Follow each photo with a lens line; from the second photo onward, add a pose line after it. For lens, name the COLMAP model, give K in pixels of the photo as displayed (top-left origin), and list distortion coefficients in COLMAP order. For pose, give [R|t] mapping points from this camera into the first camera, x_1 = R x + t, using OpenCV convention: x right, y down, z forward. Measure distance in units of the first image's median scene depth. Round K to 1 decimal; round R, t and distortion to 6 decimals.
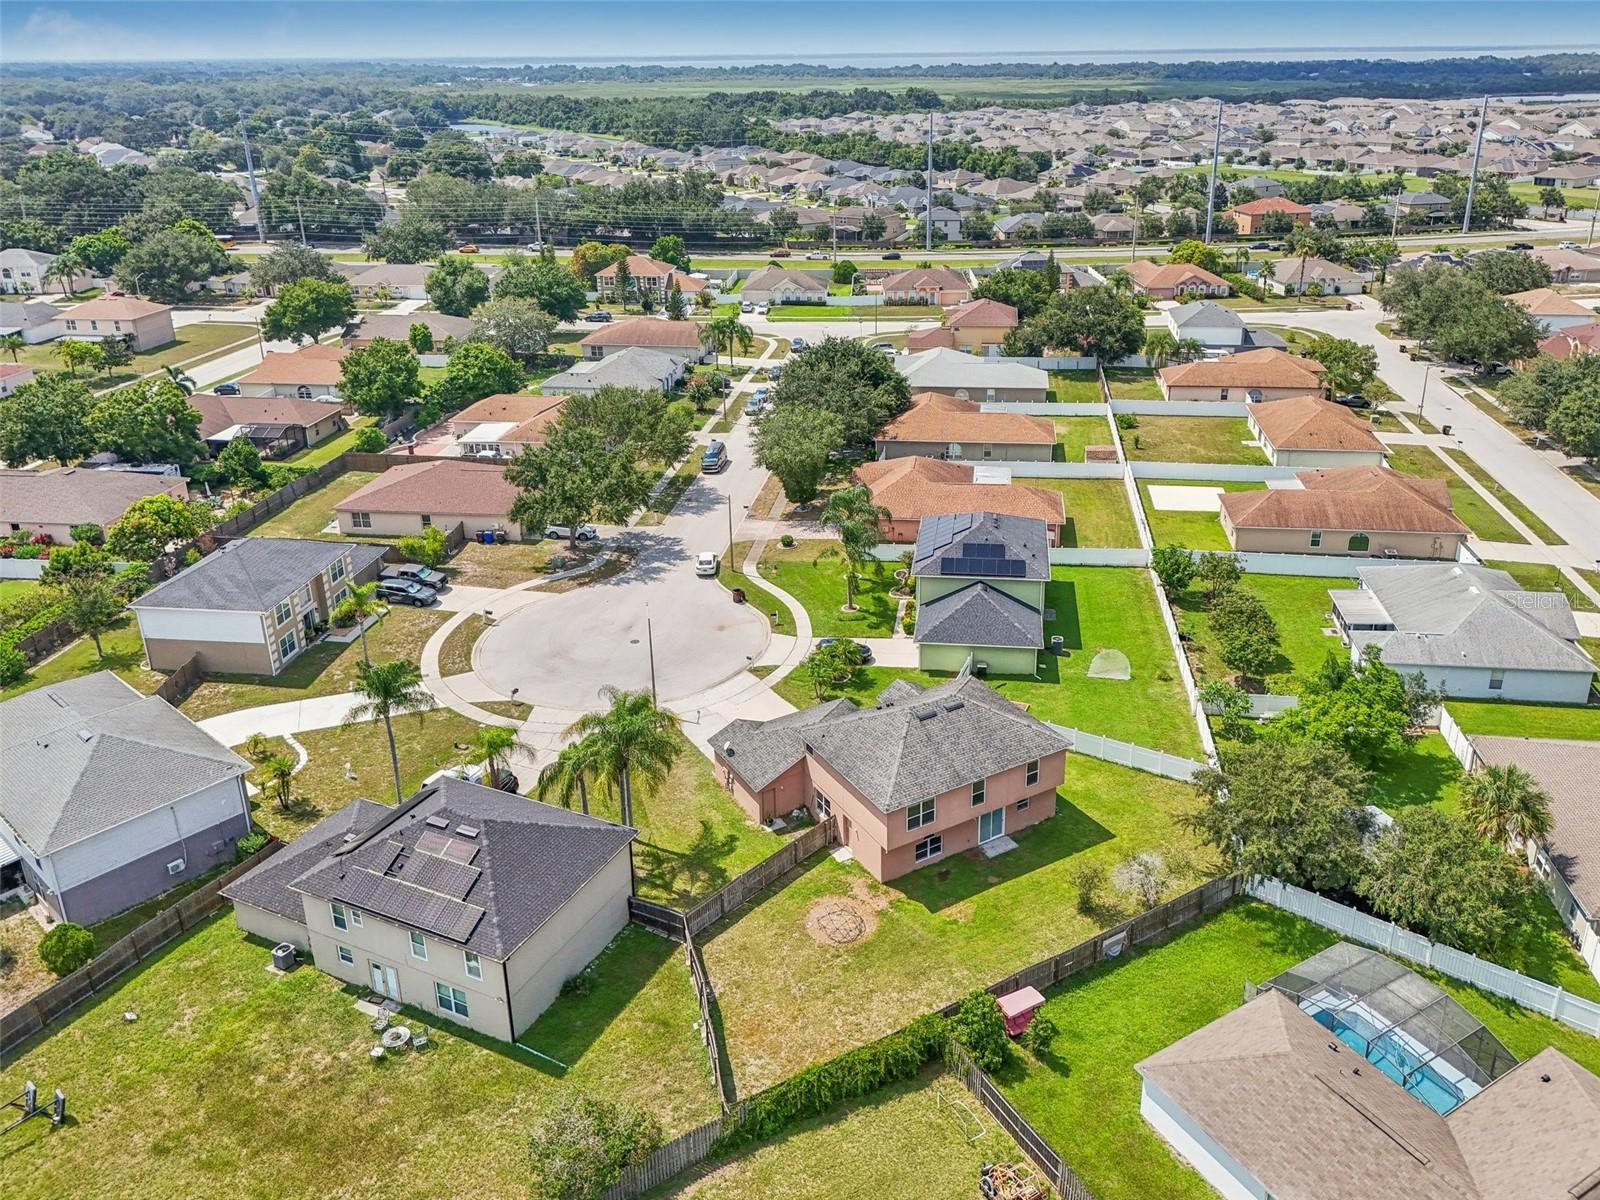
lens RADIAL K [[1226.5, 0, 850.6], [0, 1226.5, 538.8], [0, 0, 1]] dist [0.086586, -0.140991]
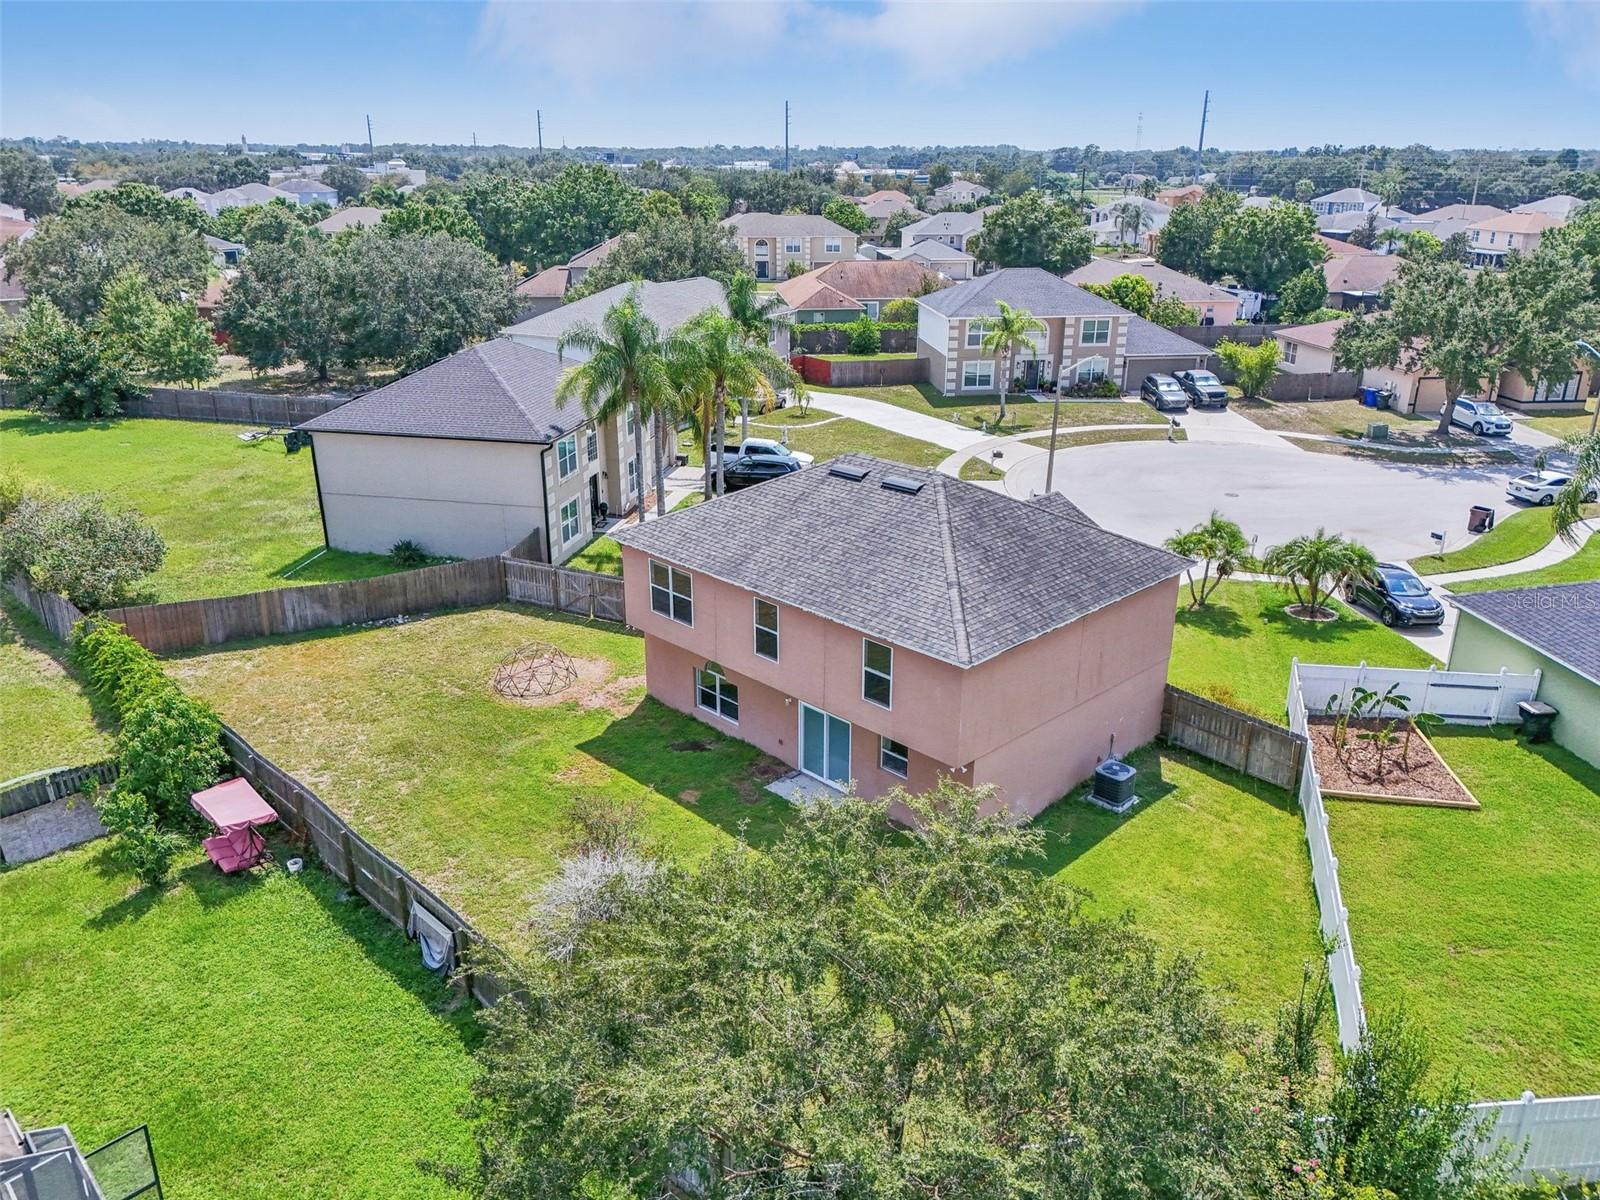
lens RADIAL K [[1182.1, 0, 800.0], [0, 1182.1, 600.0], [0, 0, 1]] dist [0.110088, -0.155750]
pose [[0.218899, 0.338602, -0.915113, 0.508097], [-0.359429, 0.899892, 0.246993, 0.083536], [0.907135, 0.274852, 0.318689, 0.871525]]
